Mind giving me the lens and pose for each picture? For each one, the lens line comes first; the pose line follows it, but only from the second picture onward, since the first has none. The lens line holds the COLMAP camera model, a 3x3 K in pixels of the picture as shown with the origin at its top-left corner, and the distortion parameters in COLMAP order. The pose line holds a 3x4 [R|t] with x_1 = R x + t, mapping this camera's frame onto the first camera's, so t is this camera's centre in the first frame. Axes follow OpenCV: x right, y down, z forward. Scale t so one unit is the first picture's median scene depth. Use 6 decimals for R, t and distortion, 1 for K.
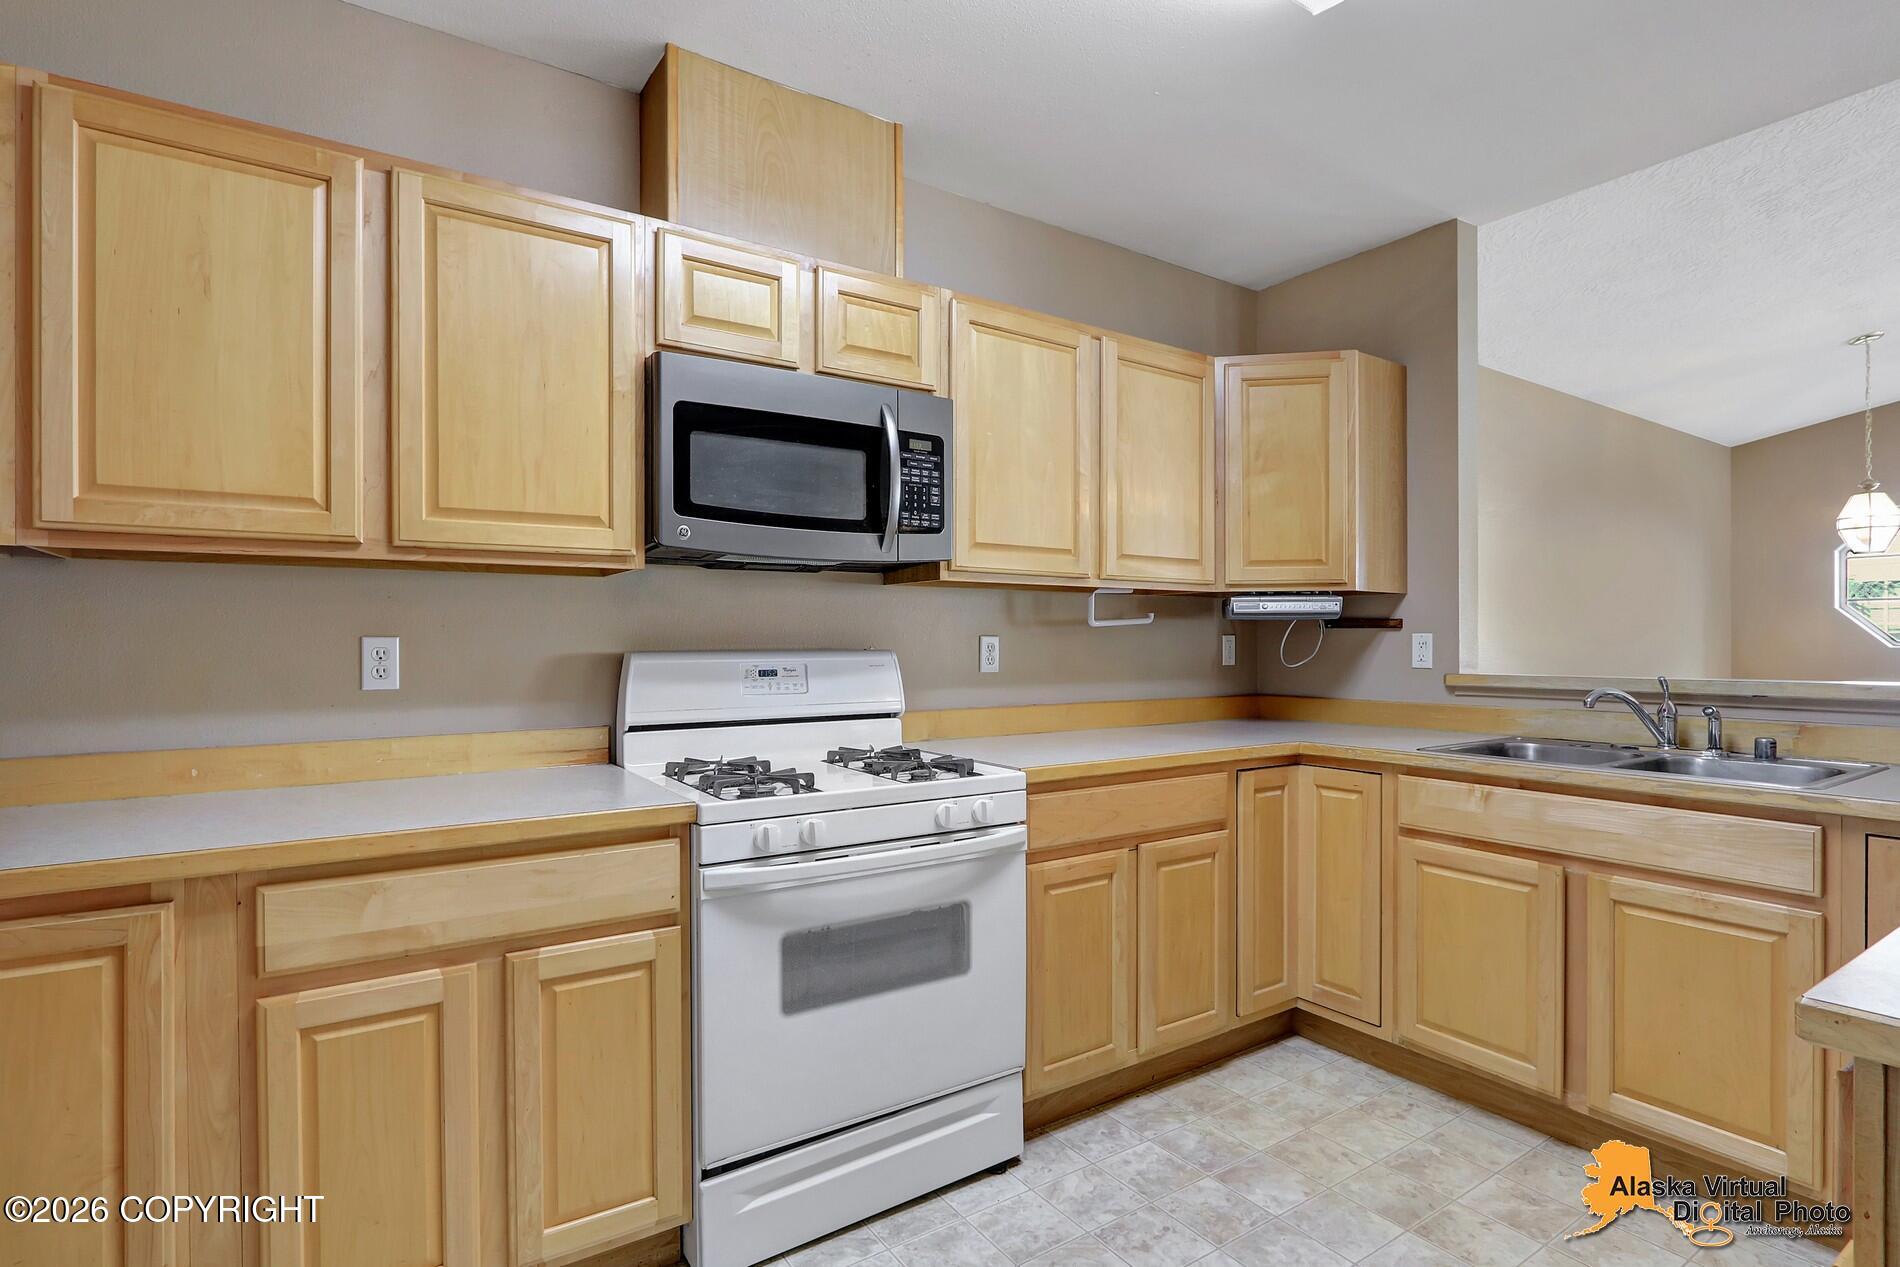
lens RADIAL K [[925.9, 0, 947.7], [0, 925.9, 641.1], [0, 0, 1]] dist [-0.000925, 0.000052]
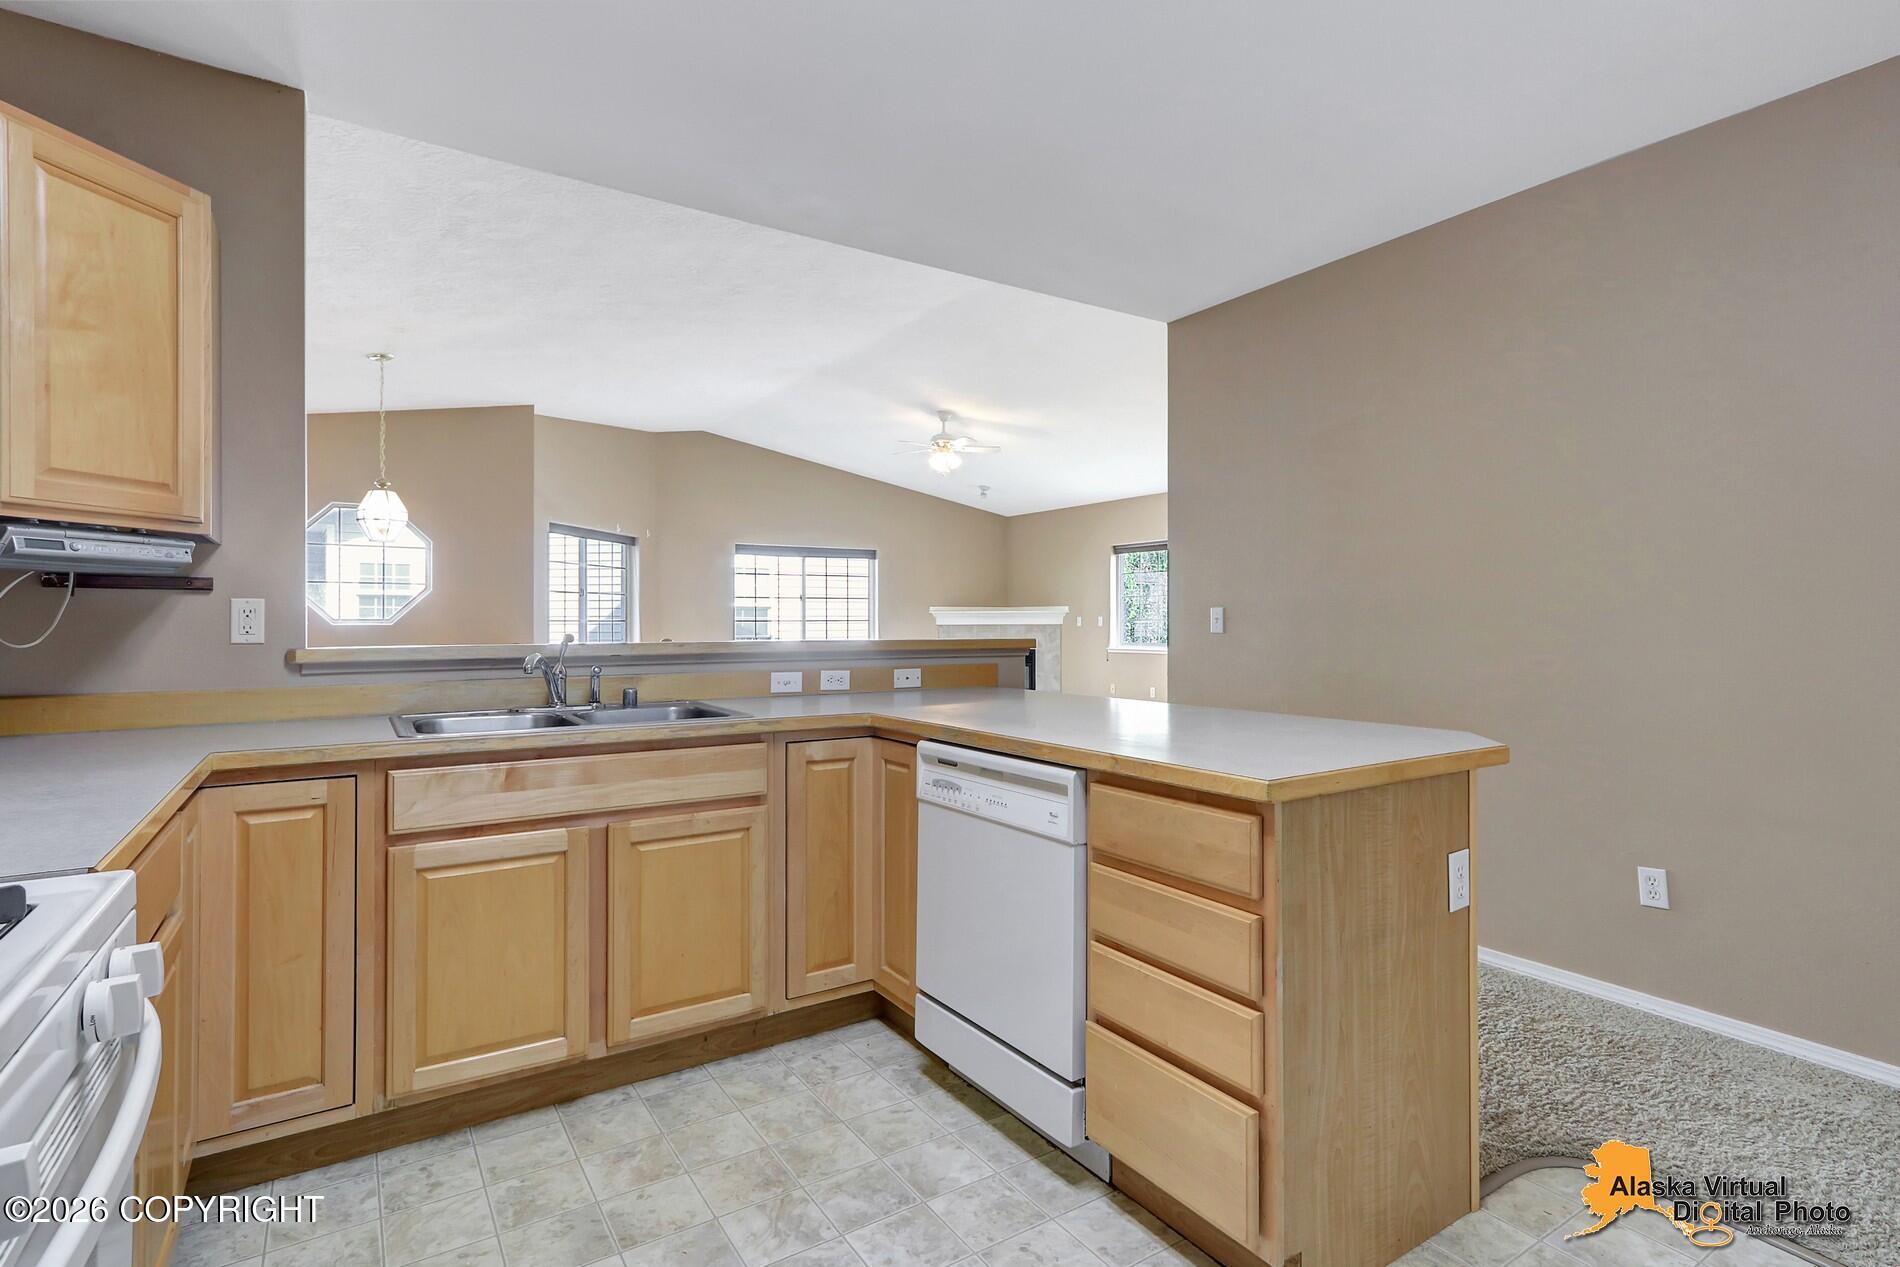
lens RADIAL K [[939.4, 0, 957.2], [0, 939.4, 613.8], [0, 0, 1]] dist [-0.001058, -0.000129]
pose [[0.012216, 0.005544, 0.999910, -0.350786], [-0.001851, 0.999983, -0.005522, 0.010925], [-0.999924, -0.001783, 0.012227, 0.542424]]
